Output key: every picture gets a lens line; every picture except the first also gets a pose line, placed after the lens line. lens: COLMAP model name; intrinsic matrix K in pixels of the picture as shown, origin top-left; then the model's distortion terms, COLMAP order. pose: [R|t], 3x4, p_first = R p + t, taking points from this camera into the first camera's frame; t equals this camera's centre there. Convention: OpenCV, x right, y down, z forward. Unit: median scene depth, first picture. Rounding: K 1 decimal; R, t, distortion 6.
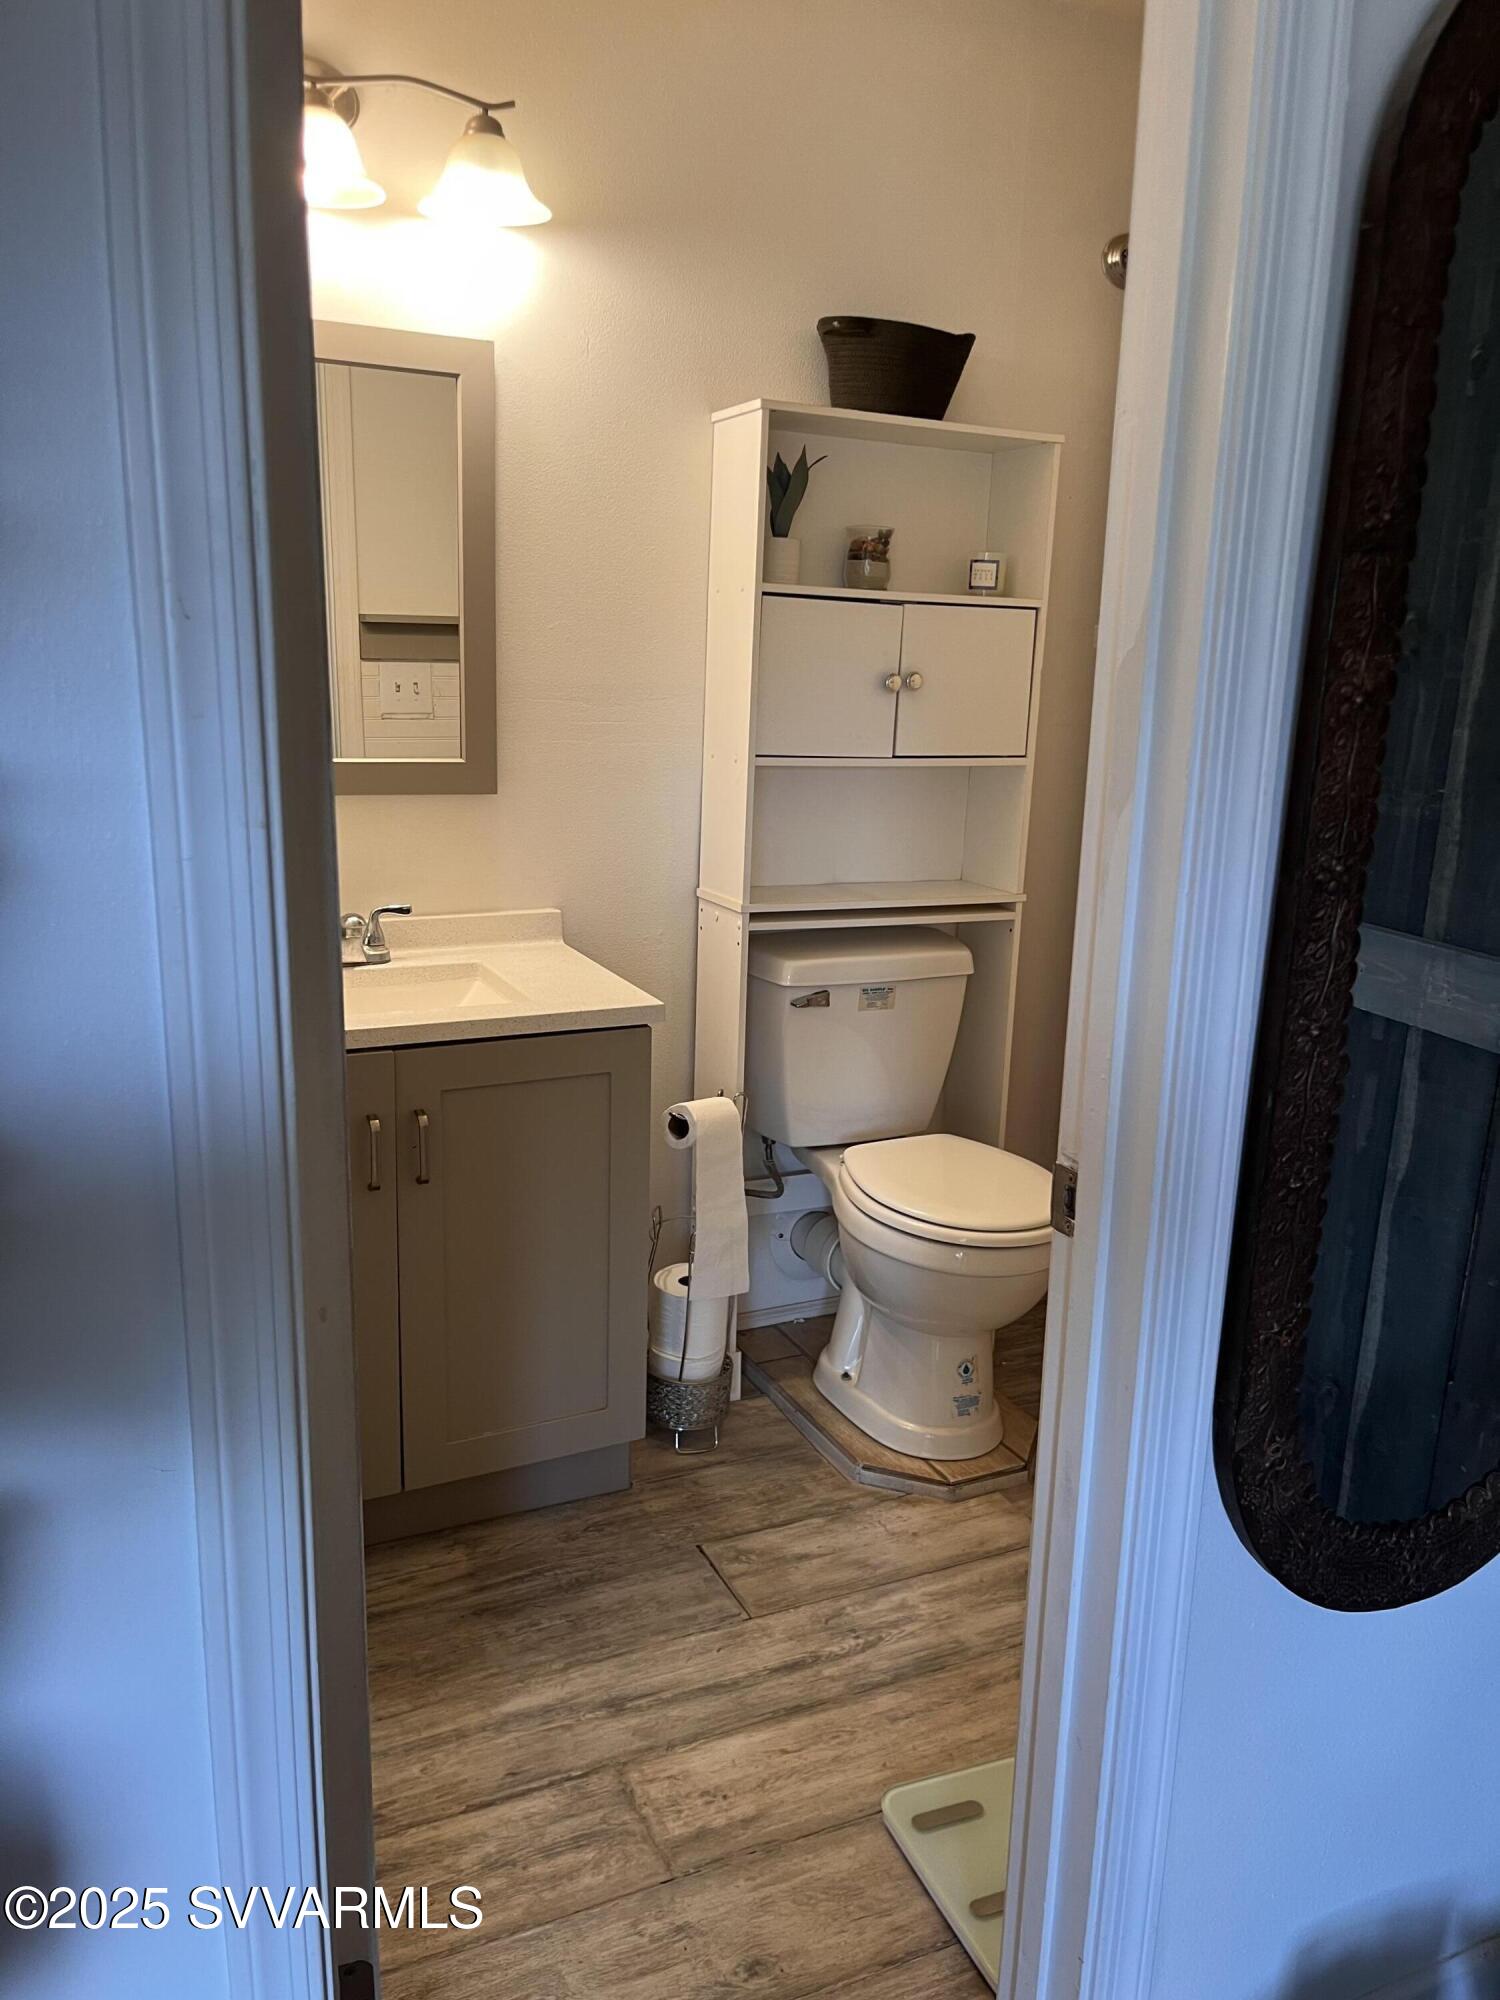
lens RADIAL K [[1494.6, 0, 758.4], [0, 1494.6, 1013.9], [0, 0, 1]] dist [0.051524, -0.060021]
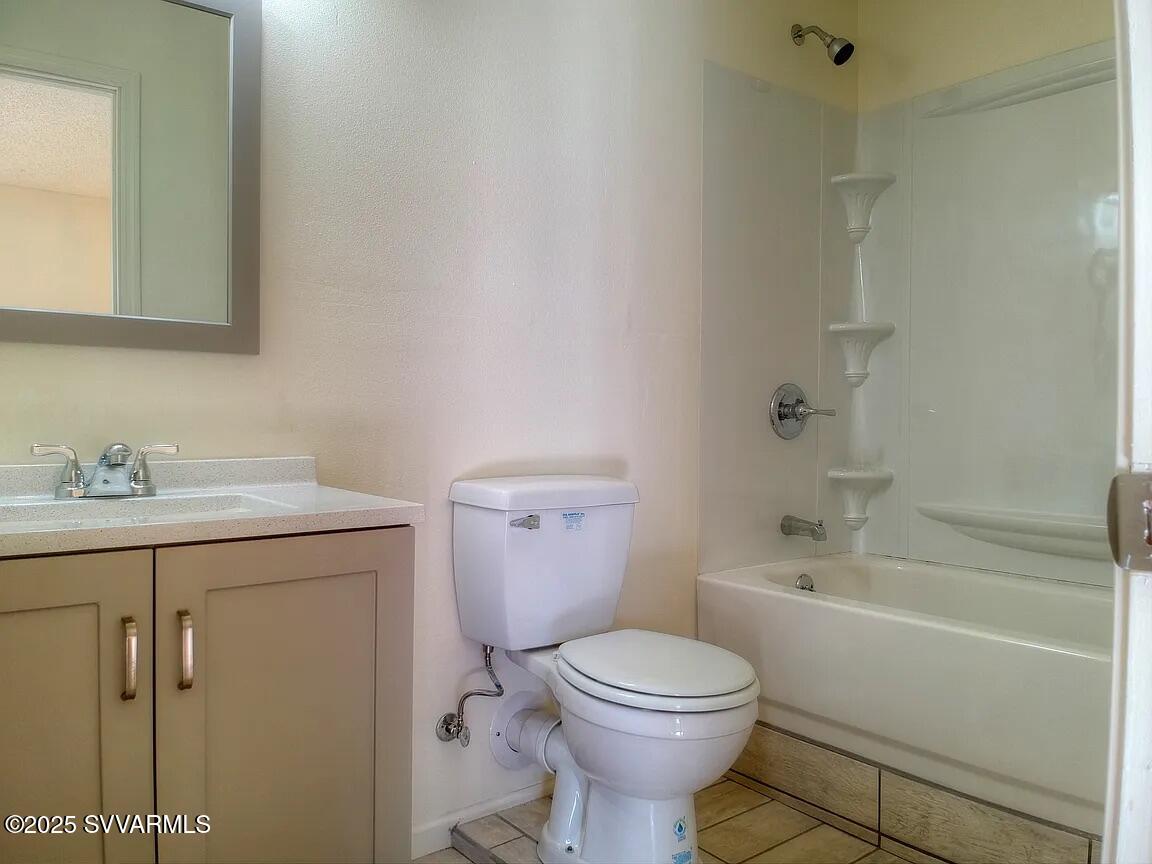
lens RADIAL K [[860.9, 0, 586.2], [0, 860.9, 422.4], [0, 0, 1]] dist [0.051524, -0.060021]
pose [[0.975065, -0.029485, 0.219954, -0.069113], [0.077911, 0.973527, -0.214884, 0.066494], [-0.207796, 0.226662, 0.951549, 0.287535]]
